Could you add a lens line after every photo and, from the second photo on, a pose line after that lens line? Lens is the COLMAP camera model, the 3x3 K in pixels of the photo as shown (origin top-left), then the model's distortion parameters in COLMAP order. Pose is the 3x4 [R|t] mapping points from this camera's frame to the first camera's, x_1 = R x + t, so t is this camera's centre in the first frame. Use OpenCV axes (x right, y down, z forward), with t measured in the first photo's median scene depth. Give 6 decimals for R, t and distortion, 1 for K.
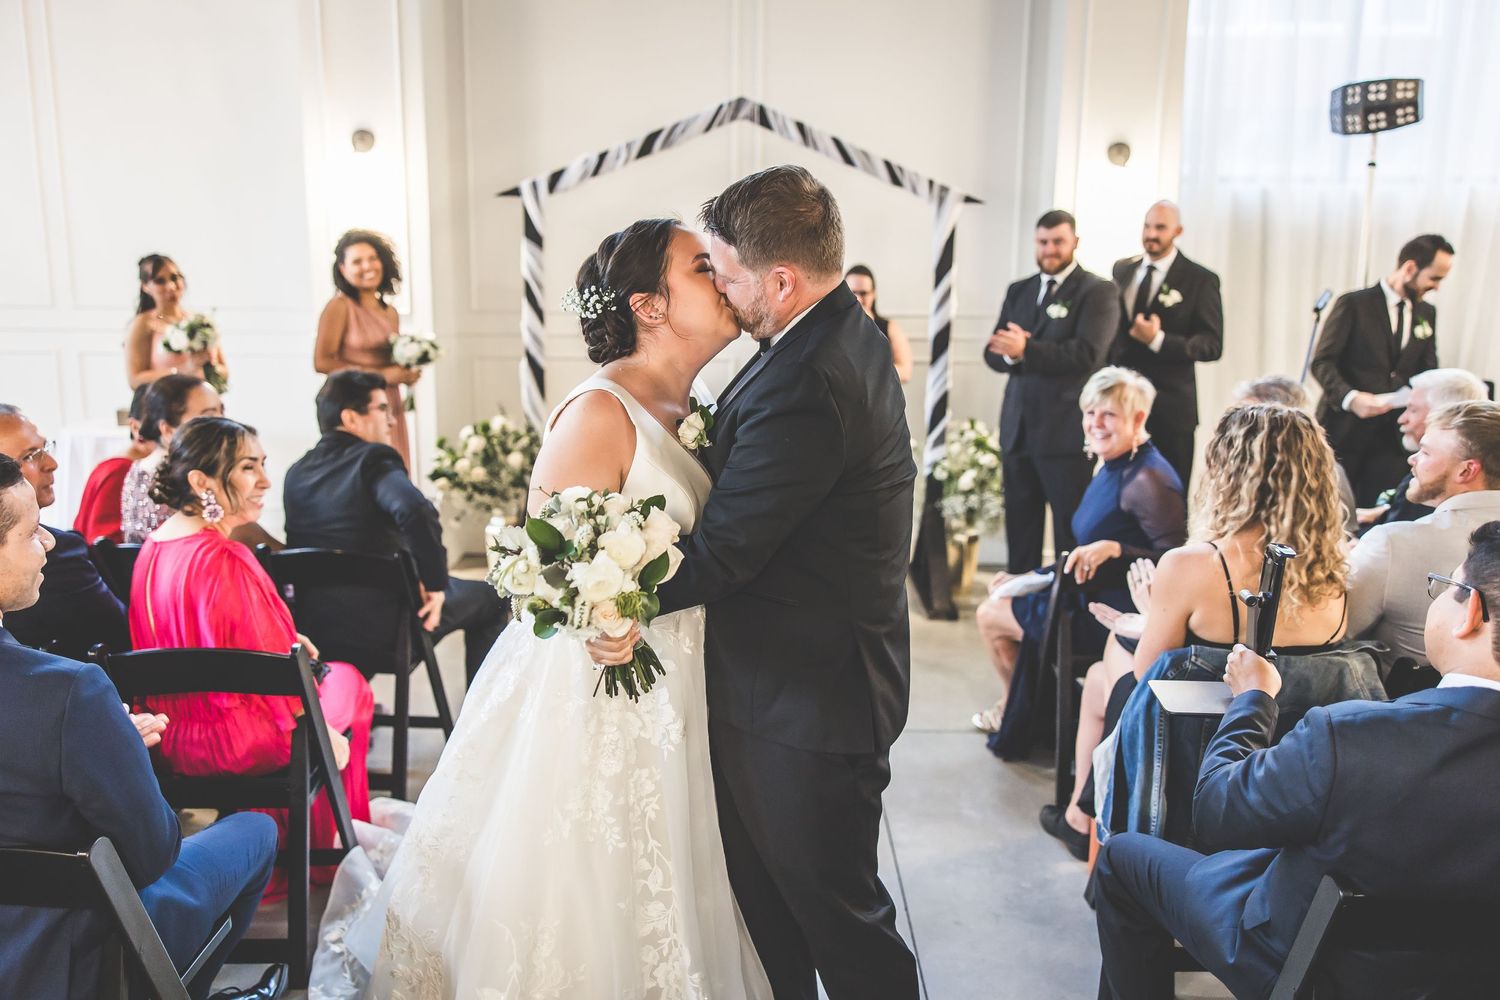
lens RADIAL K [[1220.3, 0, 739.4], [0, 1220.3, 494.7], [0, 0, 1]] dist [-0.010352, 0.039324]
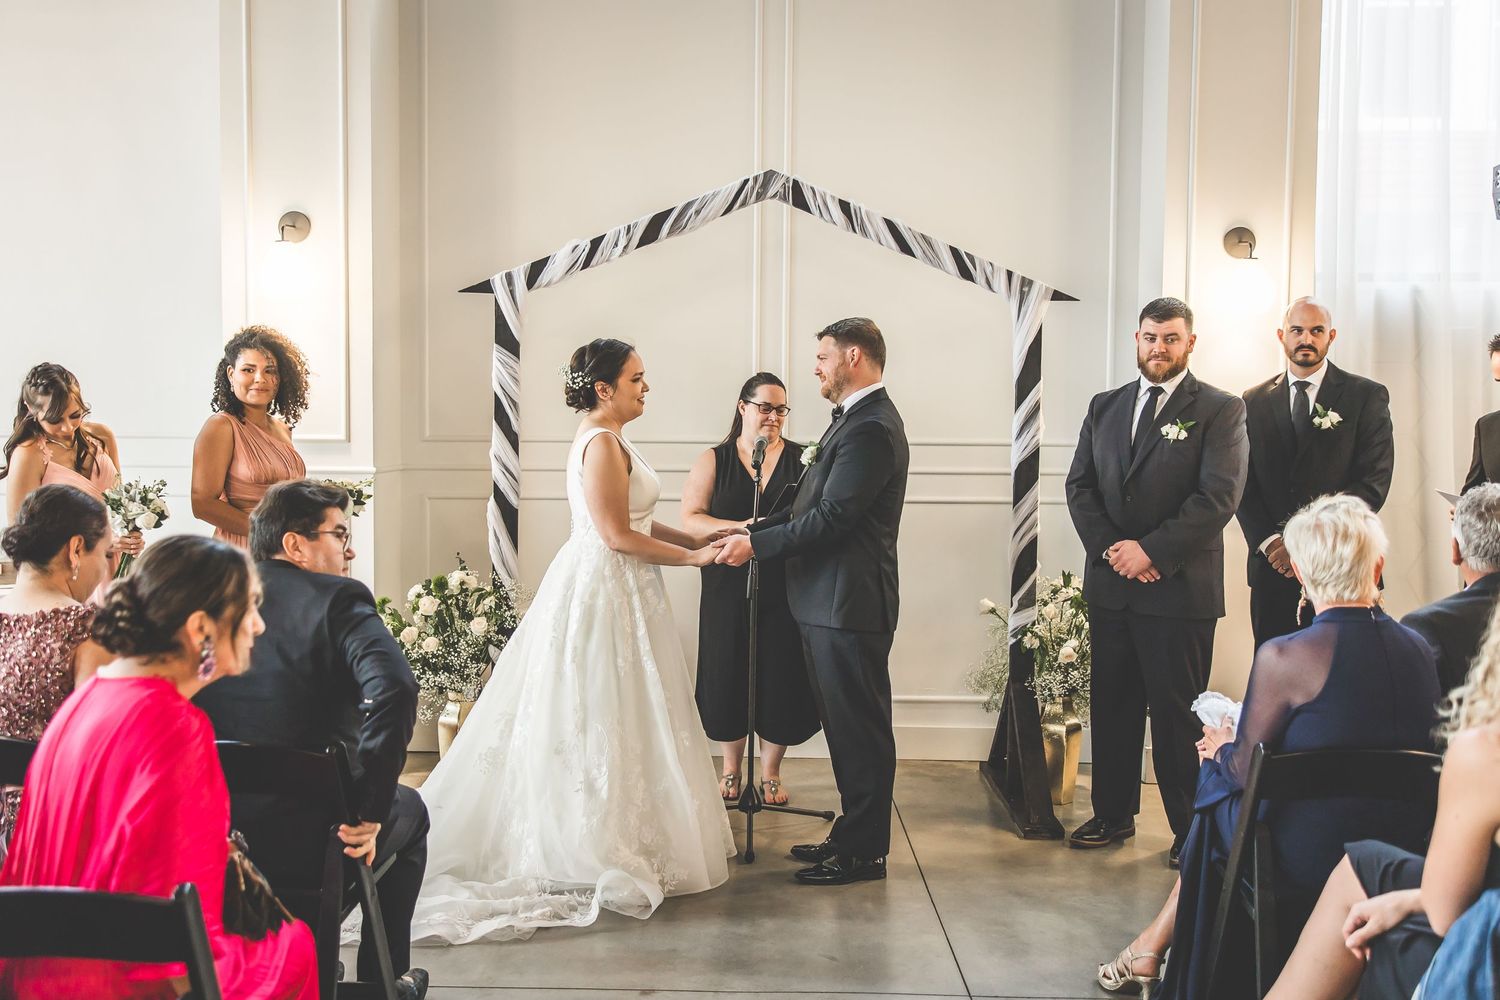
lens RADIAL K [[1422.8, 0, 720.0], [0, 1422.8, 506.1], [0, 0, 1]] dist [0.084684, 0.000000]
pose [[0.999916, -0.001125, 0.012931, -0.043409], [0.002694, 0.992529, -0.121977, 0.006502], [-0.012697, 0.122002, 0.992449, 0.095798]]
